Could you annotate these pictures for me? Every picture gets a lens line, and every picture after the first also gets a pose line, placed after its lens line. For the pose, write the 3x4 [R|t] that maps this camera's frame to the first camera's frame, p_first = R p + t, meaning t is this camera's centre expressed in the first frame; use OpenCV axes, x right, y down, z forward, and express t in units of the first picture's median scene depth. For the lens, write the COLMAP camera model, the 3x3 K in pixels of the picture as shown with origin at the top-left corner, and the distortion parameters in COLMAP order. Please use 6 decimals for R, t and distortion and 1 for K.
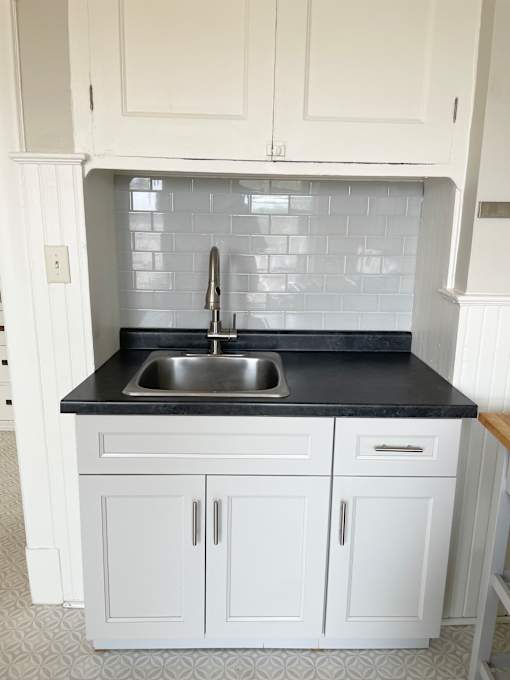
lens RADIAL K [[512.6, 0, 255.0], [0, 512.6, 340.0], [0, 0, 1]] dist [0.000253, -0.007618]
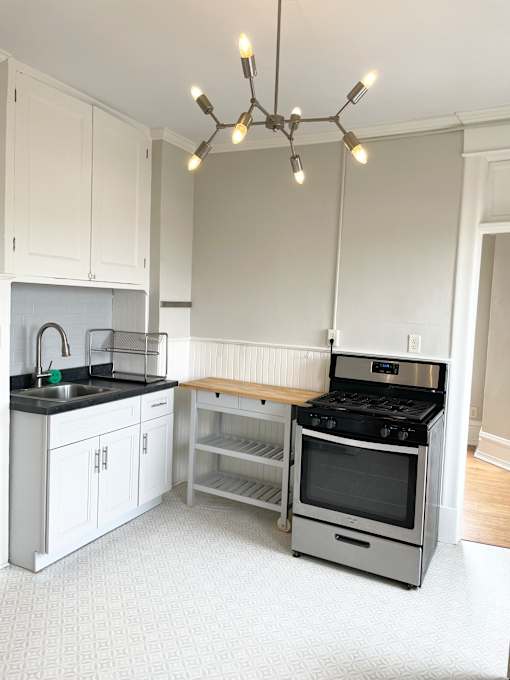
lens RADIAL K [[512.6, 0, 255.0], [0, 512.6, 340.0], [0, 0, 1]] dist [0.000253, -0.007618]
pose [[0.427414, -0.071789, 0.901201, -1.554732], [0.174852, 0.984584, -0.004496, 0.008222], [-0.886986, 0.159499, 0.433378, -0.443778]]
